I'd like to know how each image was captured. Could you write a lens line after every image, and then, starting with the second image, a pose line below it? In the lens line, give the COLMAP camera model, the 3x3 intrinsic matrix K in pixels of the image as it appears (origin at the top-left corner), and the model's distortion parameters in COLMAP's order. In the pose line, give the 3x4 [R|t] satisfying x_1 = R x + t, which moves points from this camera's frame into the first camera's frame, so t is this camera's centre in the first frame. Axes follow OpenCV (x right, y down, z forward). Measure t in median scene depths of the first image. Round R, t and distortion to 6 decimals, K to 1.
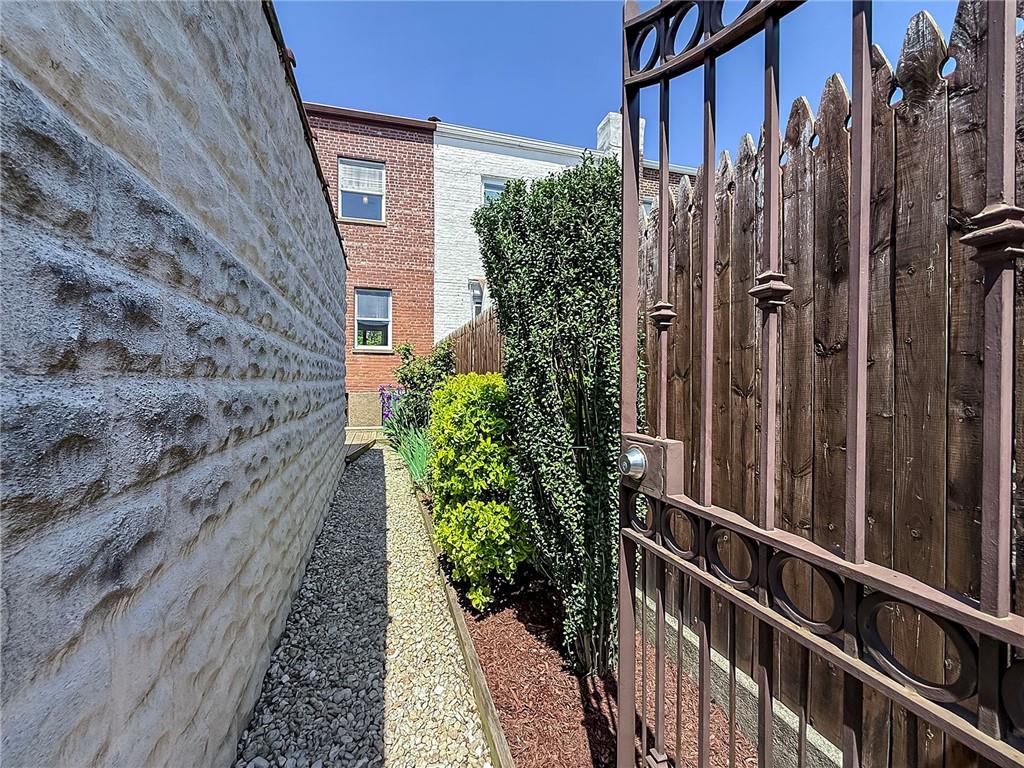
lens RADIAL K [[418.8, 0, 515.6], [0, 418.8, 387.7], [0, 0, 1]] dist [-0.002221, -0.000038]
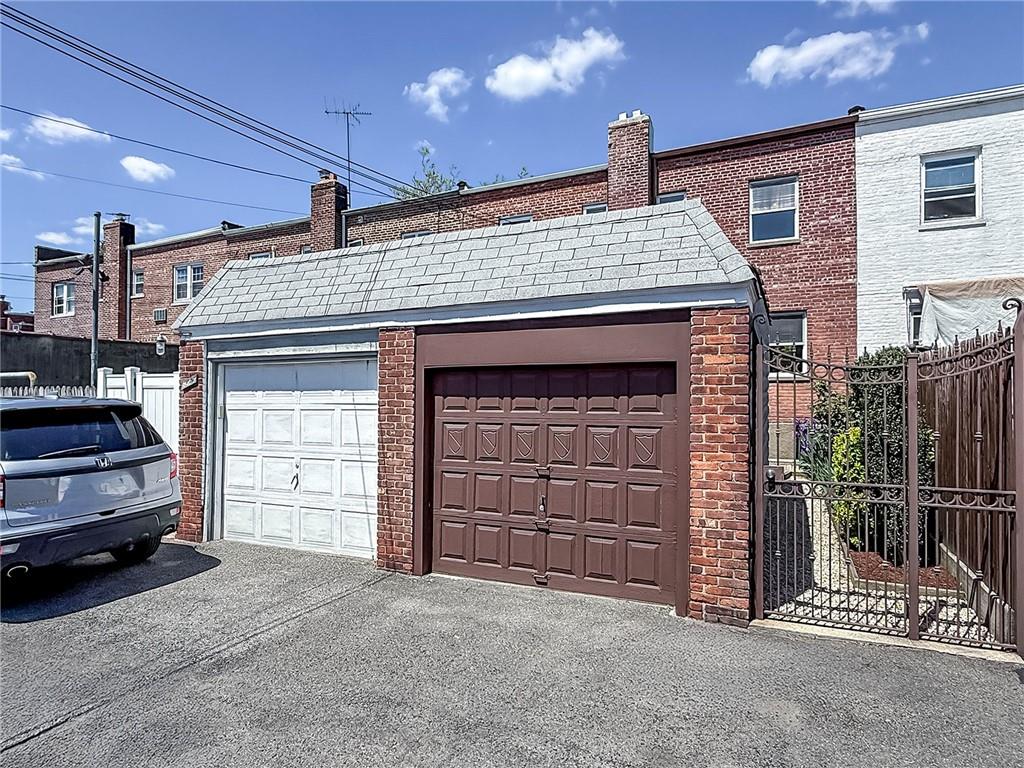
lens RADIAL K [[753.1, 0, 513.8], [0, 753.1, 391.2], [0, 0, 1]] dist [0.008848, 0.004166]
pose [[0.794180, -0.008107, -0.607629, 0.196138], [0.003951, 0.999959, -0.008177, -0.048846], [0.607670, 0.004093, 0.794179, -0.696014]]
